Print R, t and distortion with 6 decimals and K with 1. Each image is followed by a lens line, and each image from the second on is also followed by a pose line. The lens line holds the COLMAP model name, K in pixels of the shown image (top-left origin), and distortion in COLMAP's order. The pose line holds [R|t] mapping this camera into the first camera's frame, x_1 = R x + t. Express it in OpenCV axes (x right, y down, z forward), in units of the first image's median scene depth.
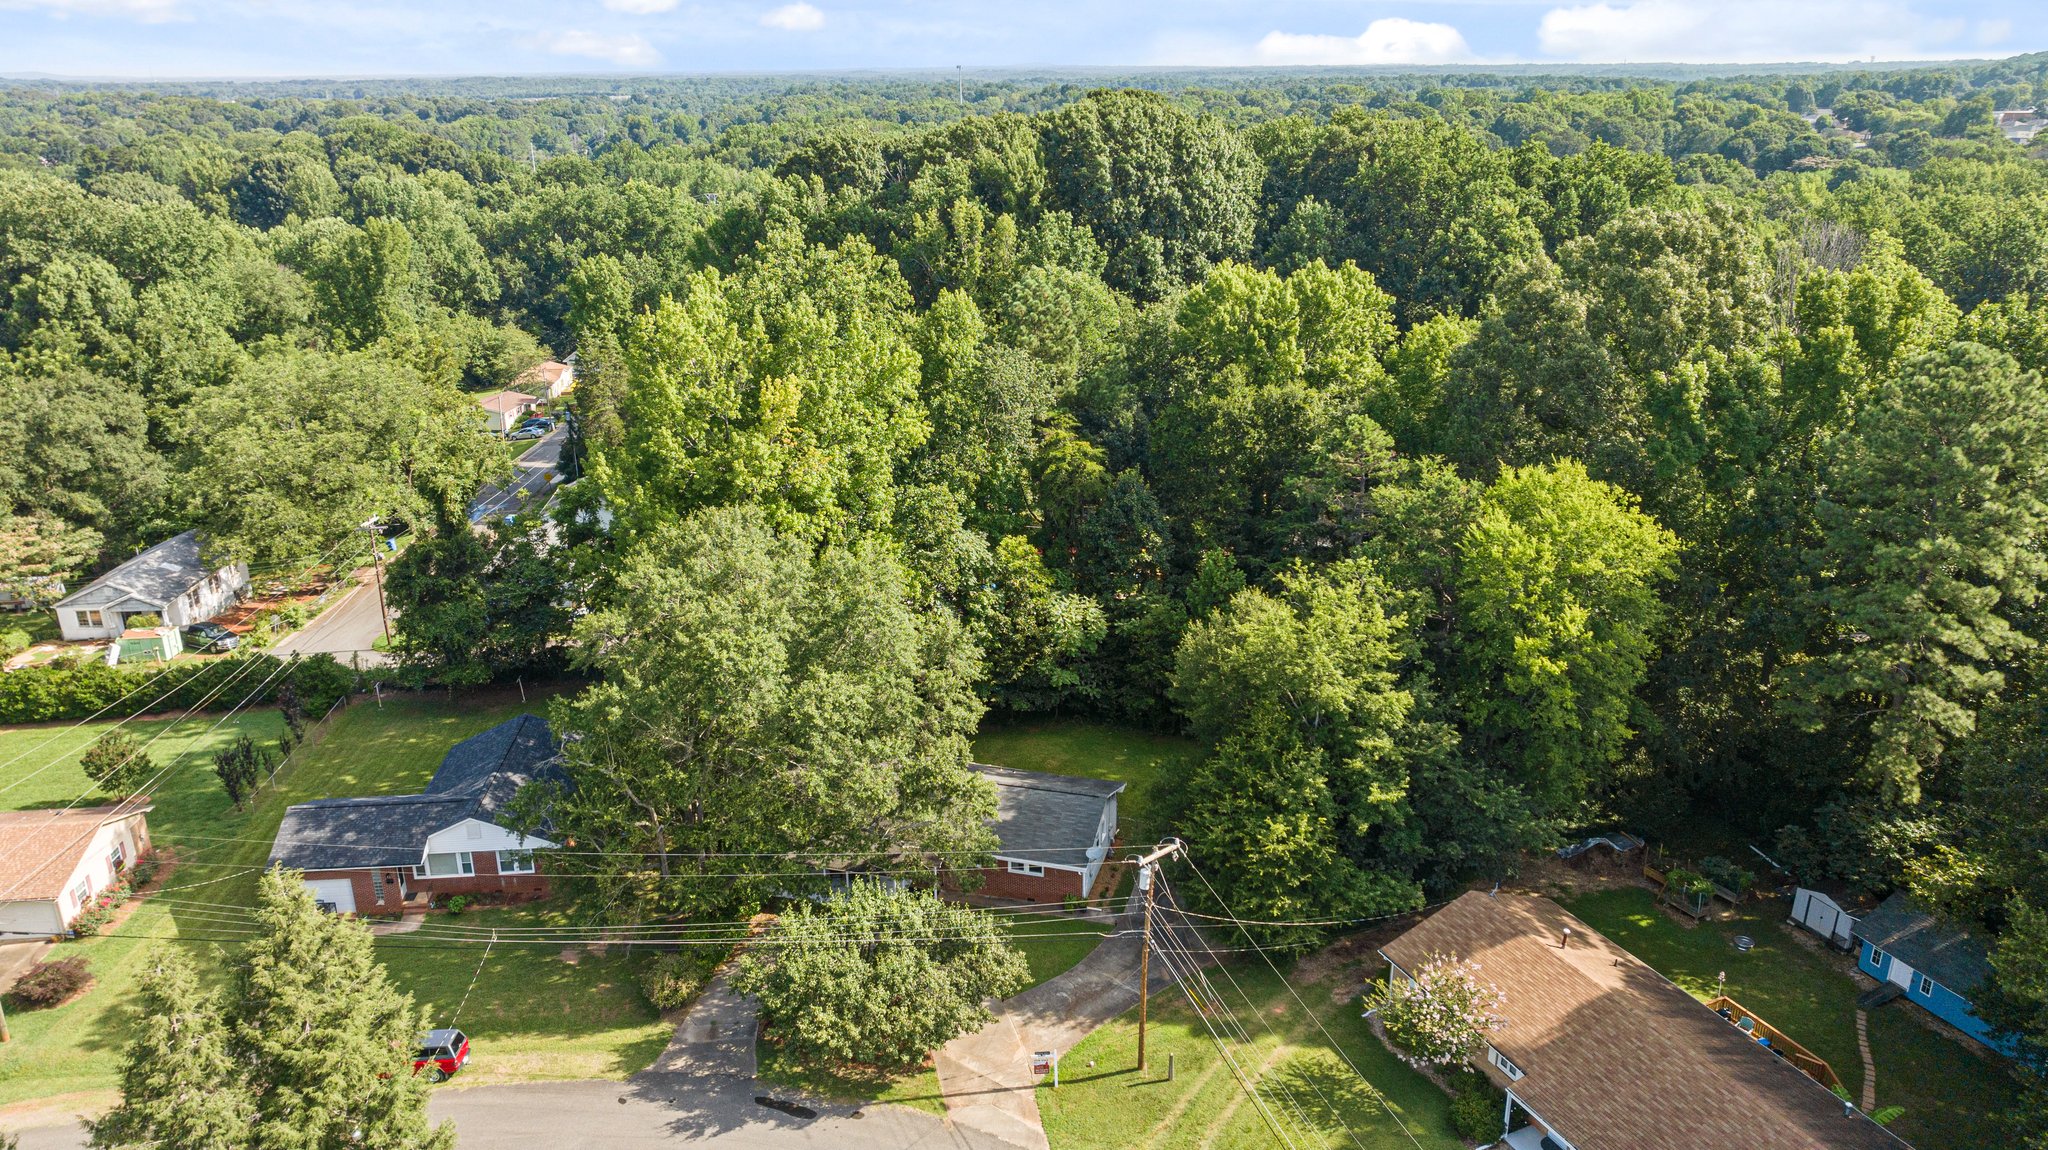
lens RADIAL K [[1447.3, 0, 1024.0], [0, 1447.3, 575.0], [0, 0, 1]] dist [-0.013232, 0.001174]
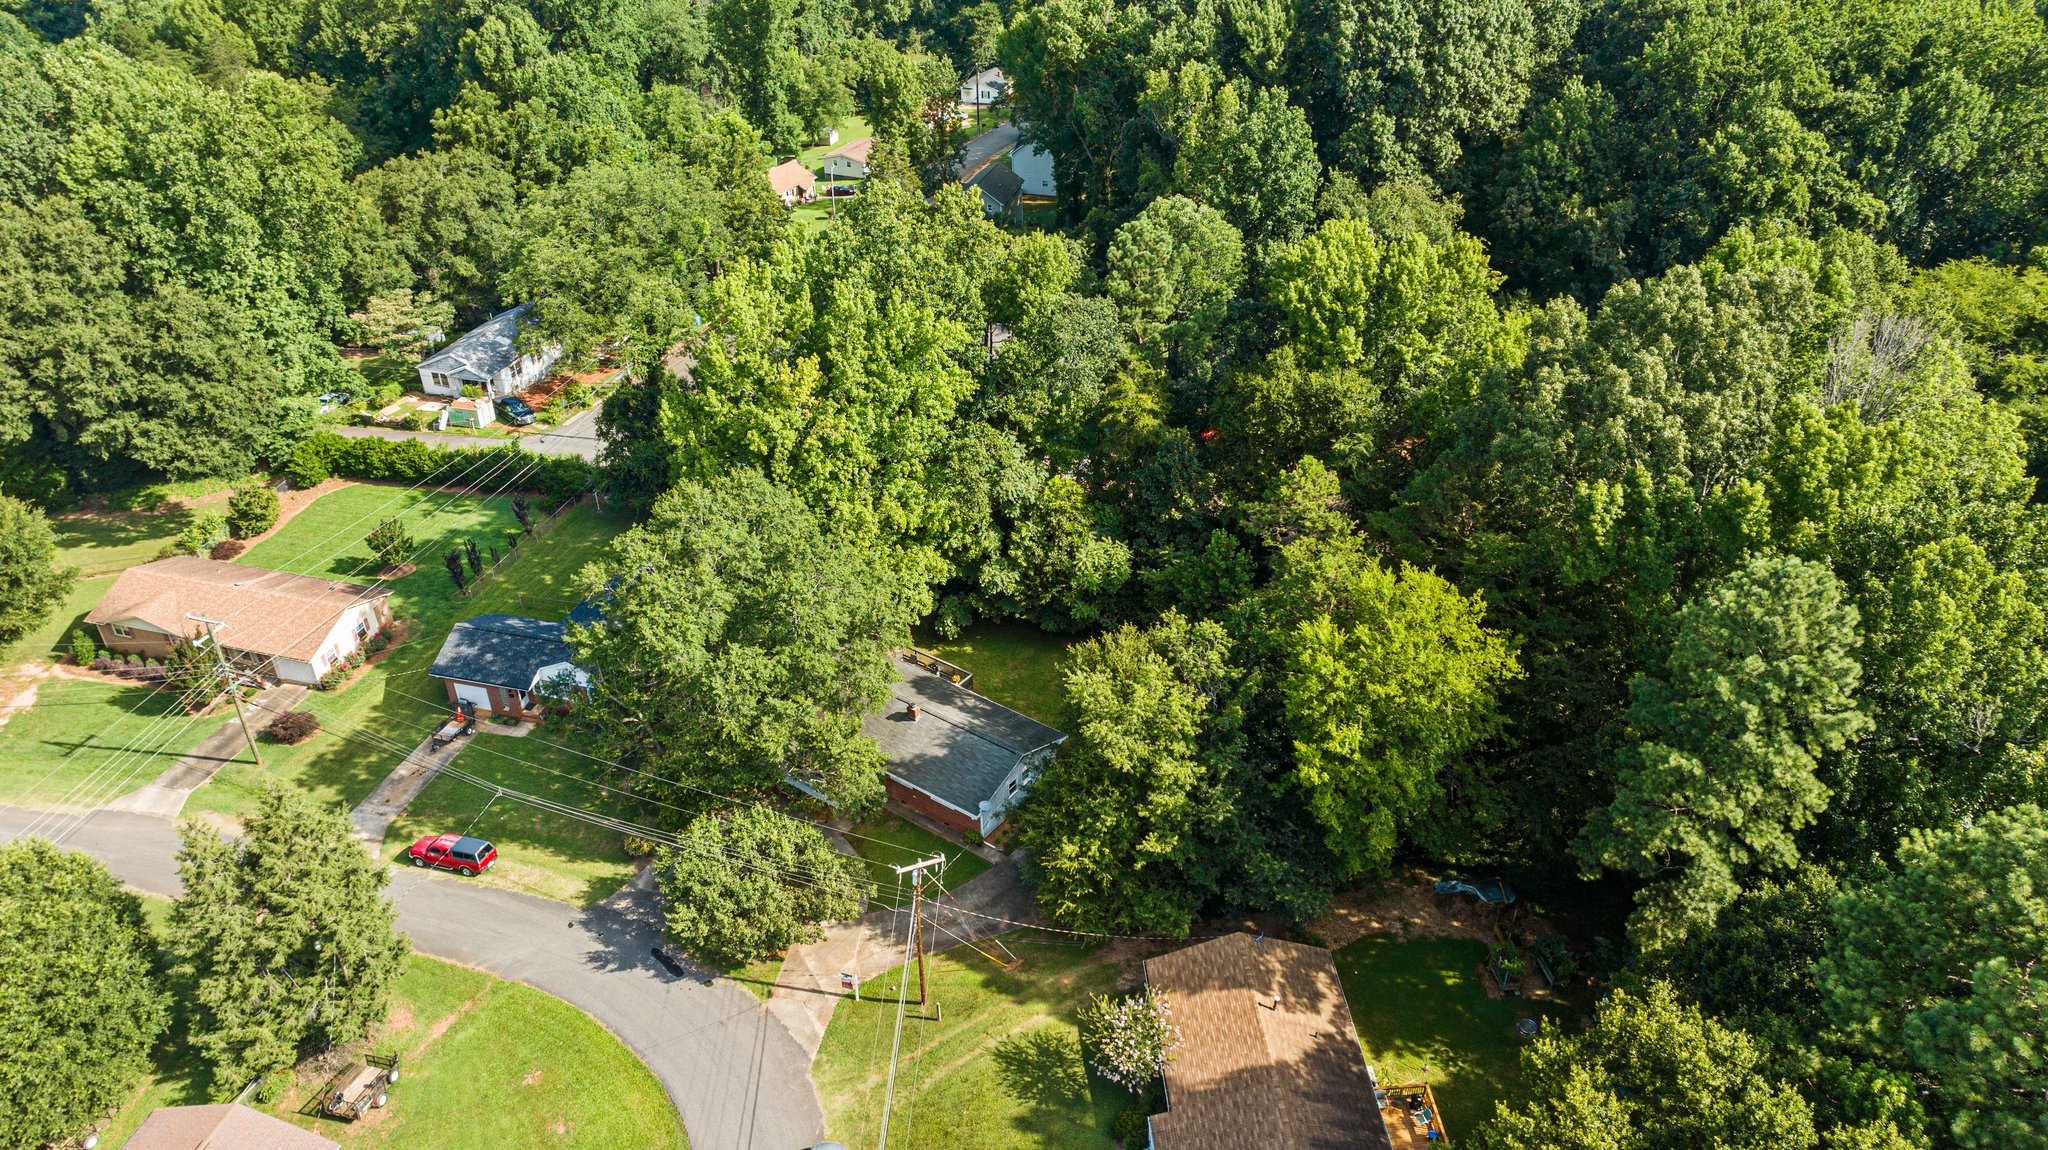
lens RADIAL K [[1448.3, 0, 1024.0], [0, 1448.3, 575.0], [0, 0, 1]] dist [0.036085, -0.187439]
pose [[0.936328, 0.183690, -0.299244, 0.325324], [-0.109908, 0.962742, 0.247077, -0.235586], [0.333481, -0.198456, 0.921632, -0.045401]]
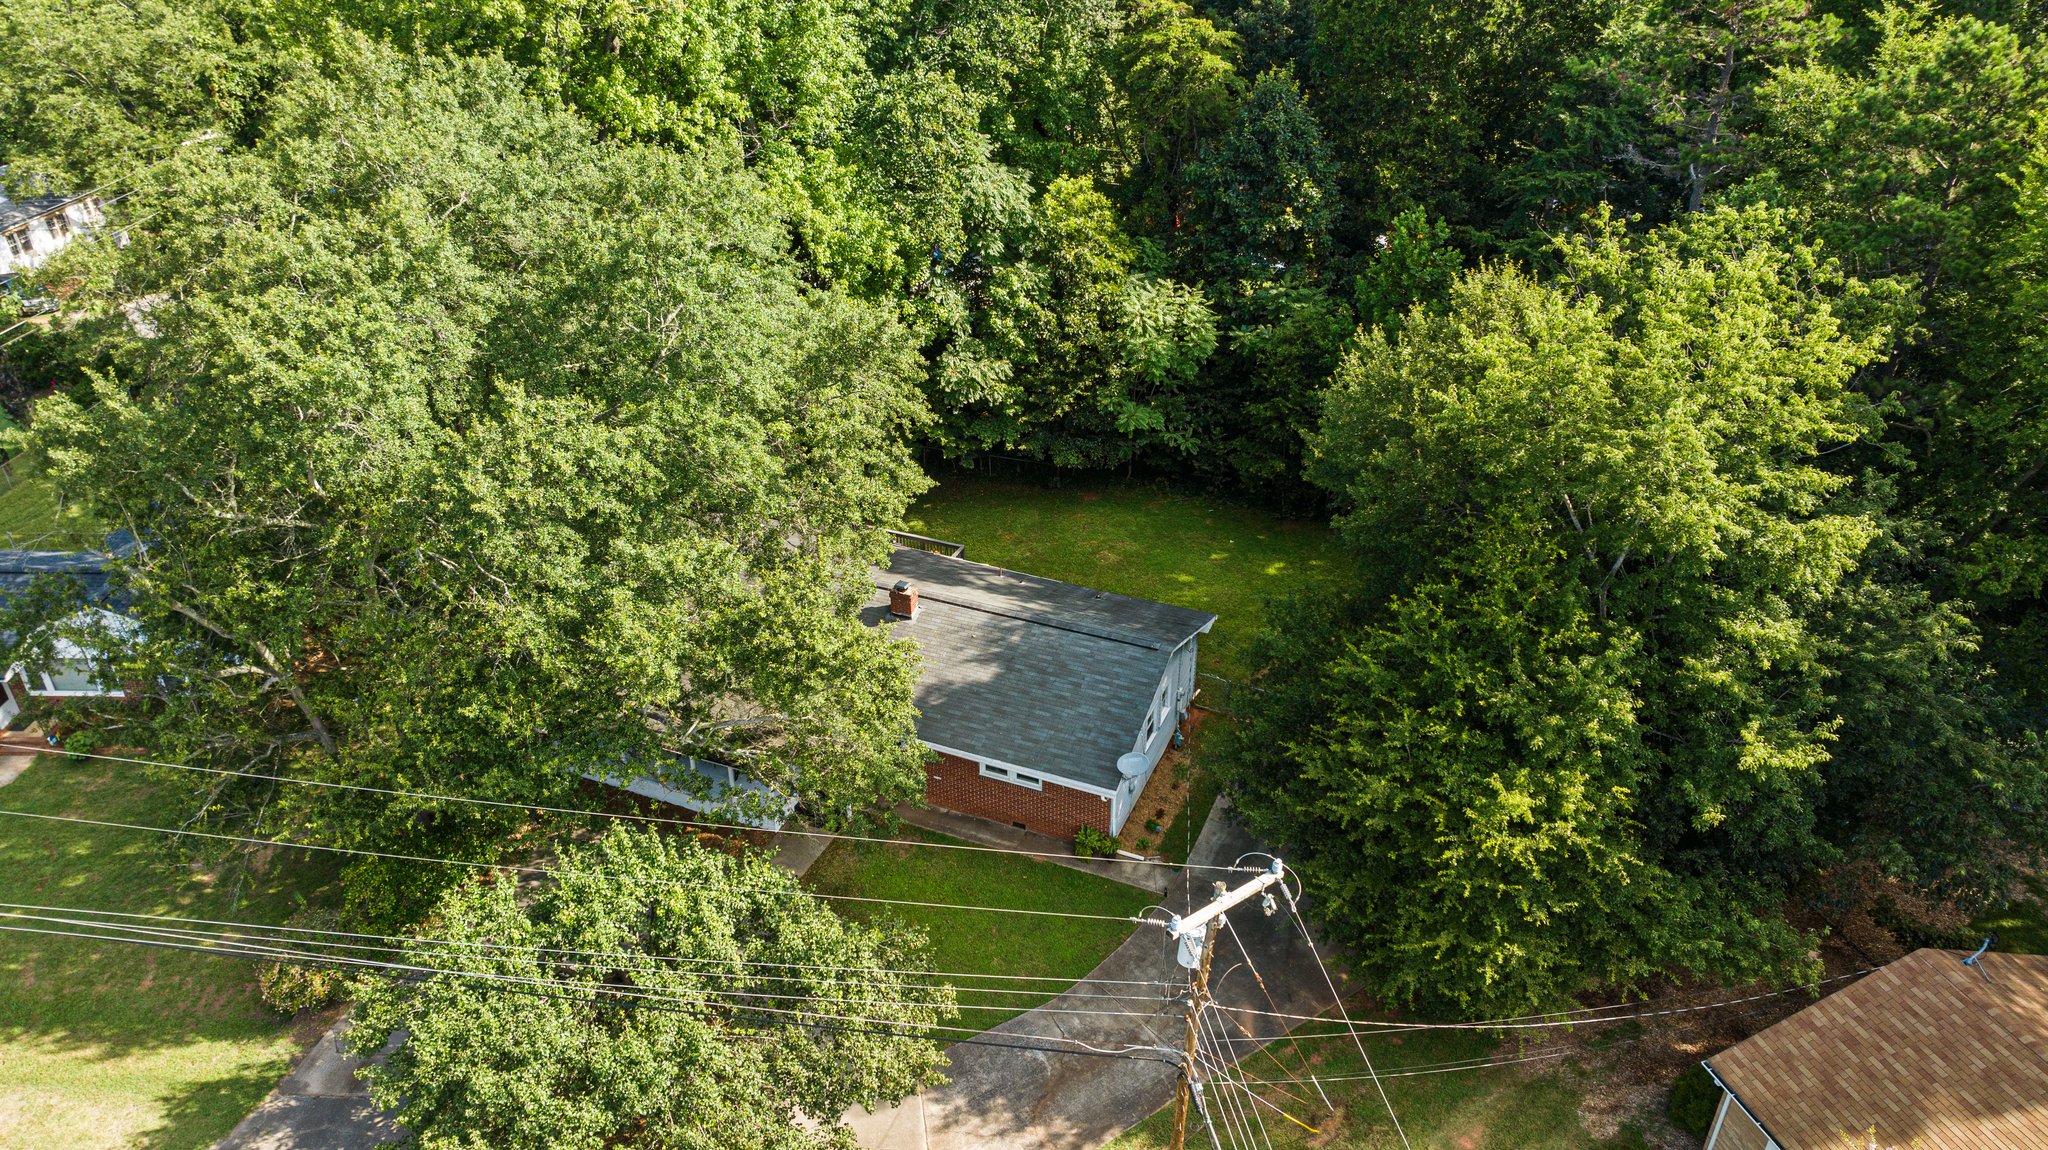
lens RADIAL K [[1447.3, 0, 1024.0], [0, 1447.3, 575.0], [0, 0, 1]] dist [-0.013232, 0.001174]
pose [[0.992821, 0.067846, -0.098505, 0.045586], [-0.047259, 0.979059, 0.198015, 0.017951], [0.109877, -0.191939, 0.975237, 0.400548]]
